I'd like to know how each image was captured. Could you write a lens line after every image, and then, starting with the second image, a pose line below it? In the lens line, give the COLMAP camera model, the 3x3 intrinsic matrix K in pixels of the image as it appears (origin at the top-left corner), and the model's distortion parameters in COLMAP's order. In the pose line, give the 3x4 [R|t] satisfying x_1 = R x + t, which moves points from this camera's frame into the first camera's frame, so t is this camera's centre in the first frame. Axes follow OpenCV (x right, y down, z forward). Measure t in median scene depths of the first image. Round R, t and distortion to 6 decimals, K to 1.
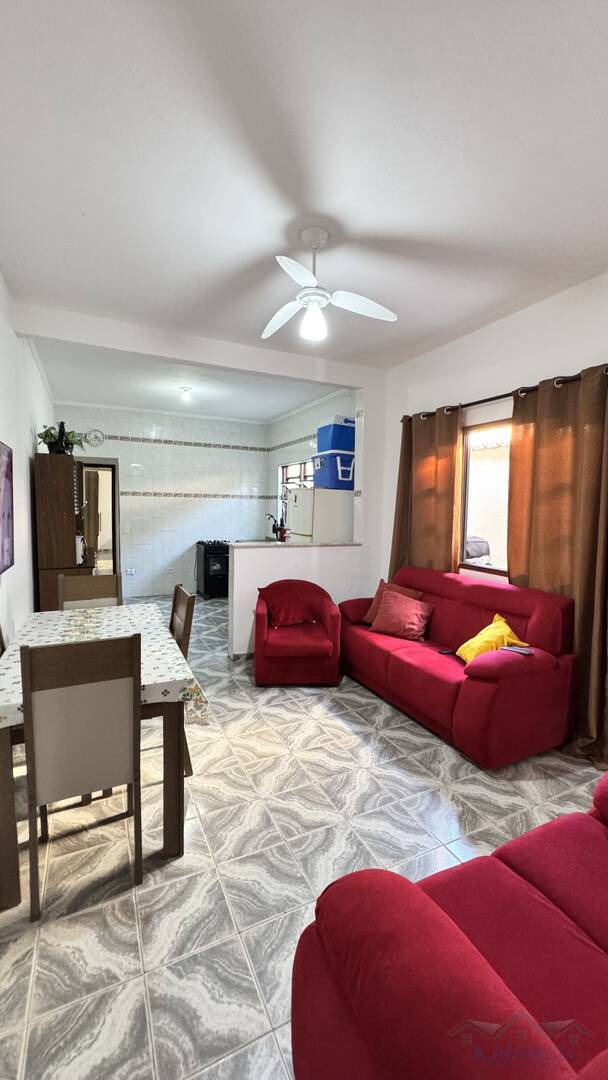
lens RADIAL K [[434.0, 0, 304.0], [0, 434.0, 540.0], [0, 0, 1]] dist [-0.004548, 0.000621]
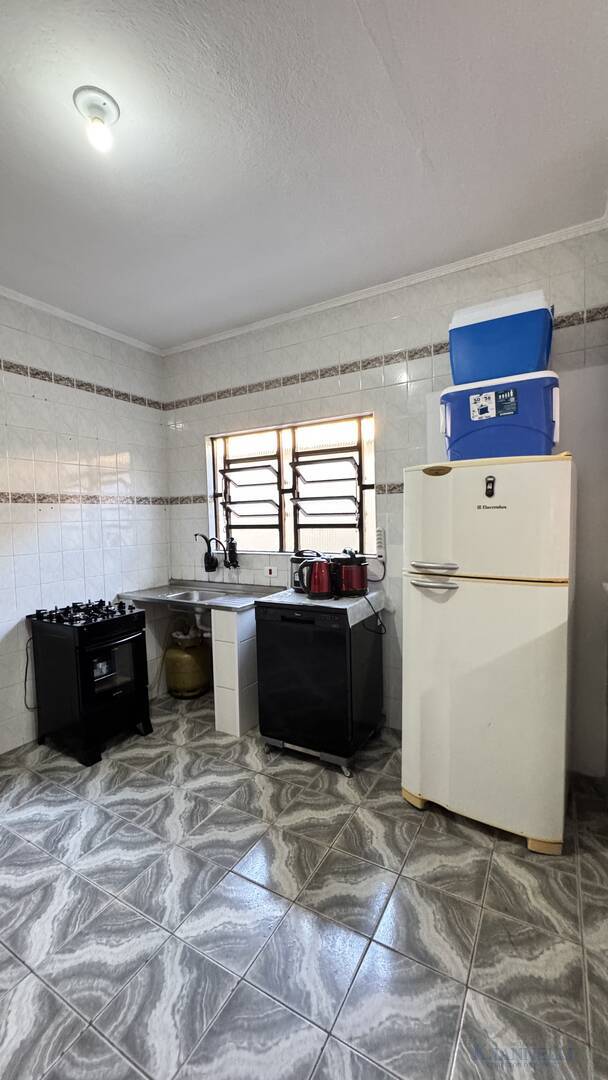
lens RADIAL K [[434.0, 0, 304.0], [0, 434.0, 540.0], [0, 0, 1]] dist [-0.004548, 0.000621]
pose [[0.819534, -0.070322, 0.568699, -0.252709], [0.087387, 0.996171, -0.002750, -0.039156], [-0.566328, 0.051950, 0.822541, 0.514908]]
